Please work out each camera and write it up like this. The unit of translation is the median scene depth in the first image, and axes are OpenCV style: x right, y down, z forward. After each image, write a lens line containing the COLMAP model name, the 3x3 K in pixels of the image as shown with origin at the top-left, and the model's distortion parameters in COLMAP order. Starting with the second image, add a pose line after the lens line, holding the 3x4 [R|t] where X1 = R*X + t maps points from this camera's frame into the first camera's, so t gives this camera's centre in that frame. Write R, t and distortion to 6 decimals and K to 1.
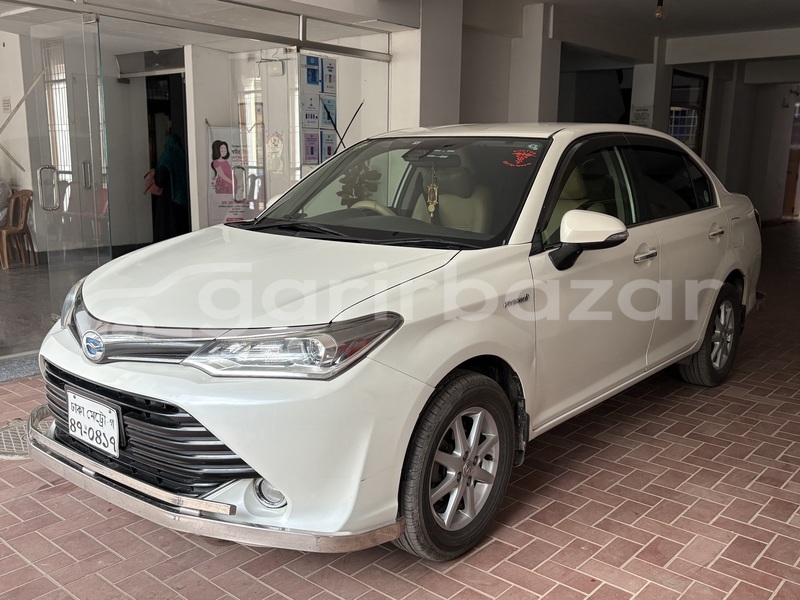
lens RADIAL K [[757.3, 0, 401.4], [0, 757.3, 304.8], [0, 0, 1]] dist [0.018352, 0.000000]
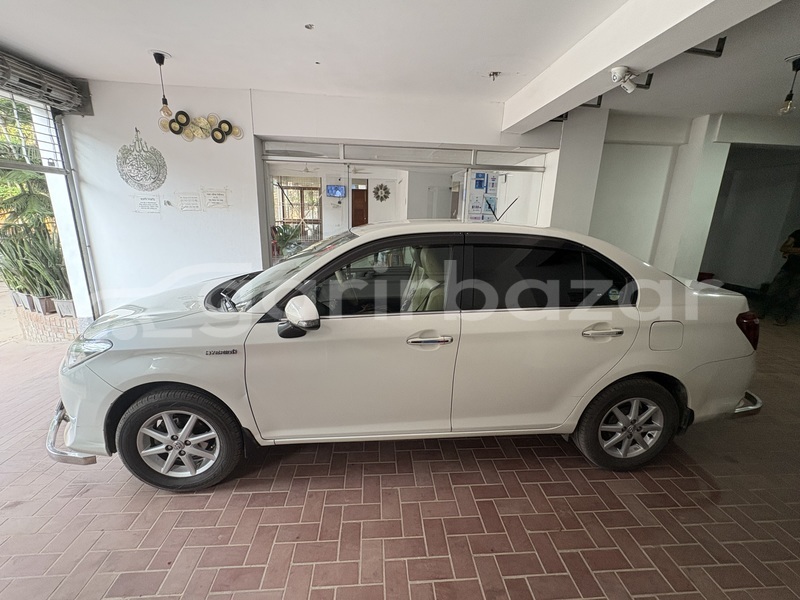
lens RADIAL K [[343.3, 0, 401.5], [0, 343.3, 294.4], [0, 0, 1]] dist [-0.000397, -0.000101]
pose [[0.710520, 0.171786, -0.682386, 0.343029], [-0.152624, 0.984281, 0.088870, -0.093467], [0.686926, 0.041004, 0.725570, 0.309187]]
